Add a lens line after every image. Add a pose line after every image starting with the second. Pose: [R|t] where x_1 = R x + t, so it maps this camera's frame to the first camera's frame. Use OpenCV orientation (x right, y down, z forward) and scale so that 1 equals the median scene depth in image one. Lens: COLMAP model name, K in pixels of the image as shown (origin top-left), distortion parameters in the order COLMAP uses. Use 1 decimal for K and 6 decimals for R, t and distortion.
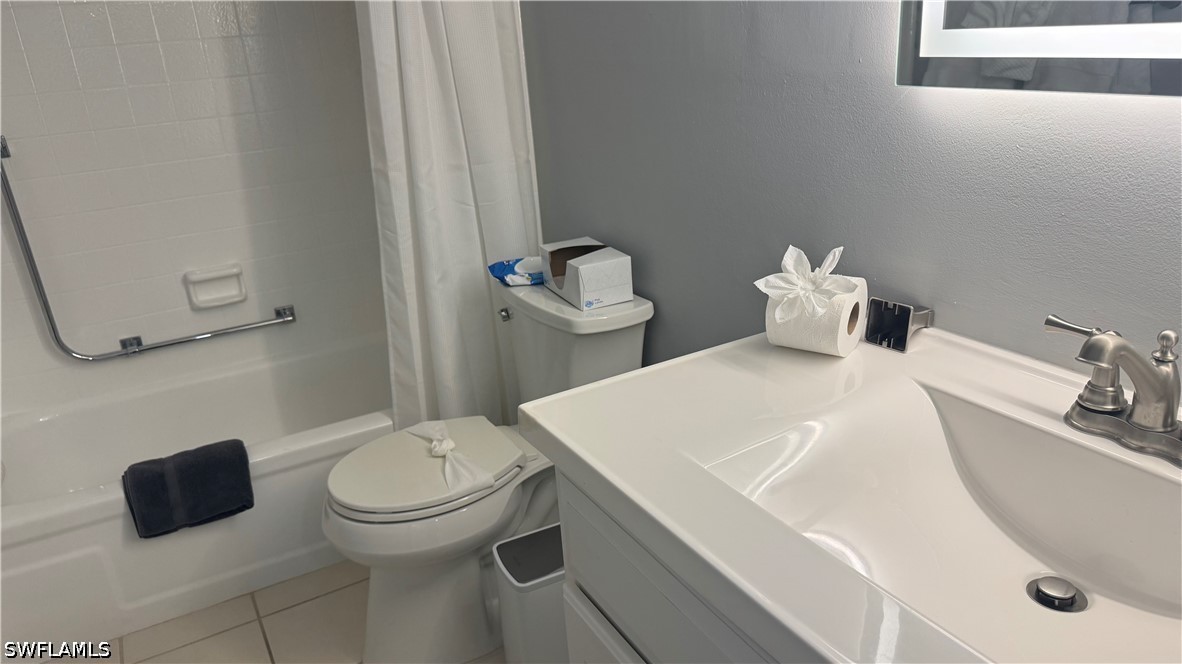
lens RADIAL K [[831.0, 0, 591.0], [0, 831.0, 332.0], [0, 0, 1]] dist [0.099068, -0.159784]
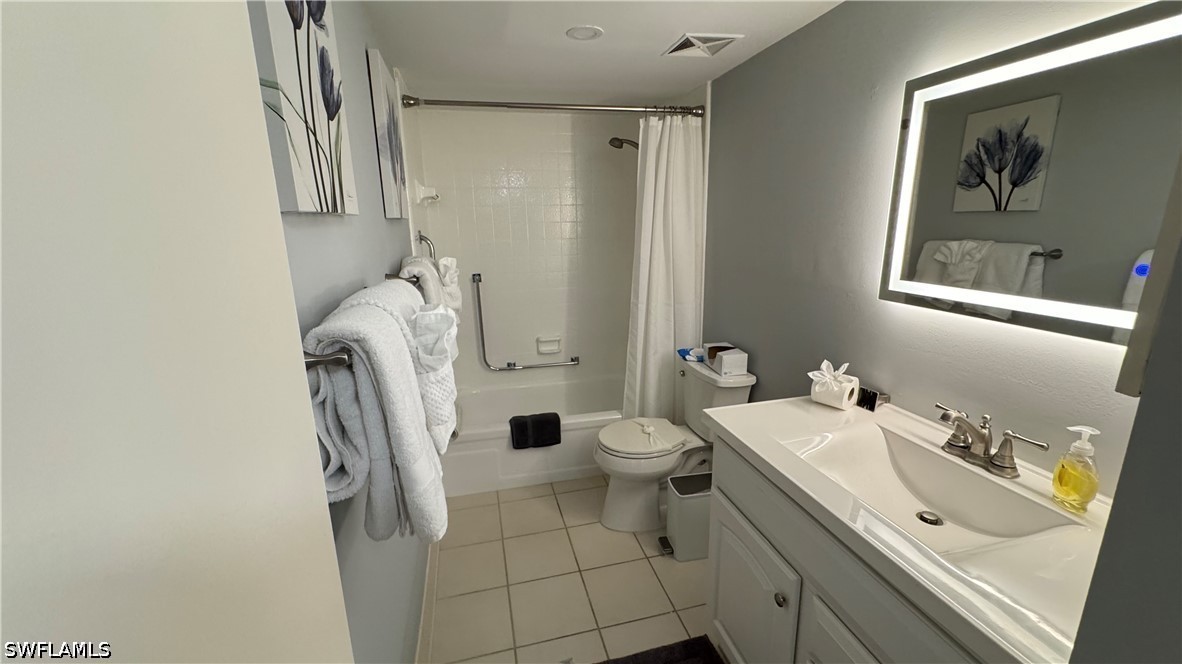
lens RADIAL K [[469.1, 0, 592.9], [0, 469.1, 329.8], [0, 0, 1]] dist [-0.000172, 0.000018]
pose [[0.964619, 0.108821, -0.240142, -0.055713], [-0.135243, 0.986112, -0.096395, 0.019118], [0.226317, 0.125462, 0.965940, -0.286191]]
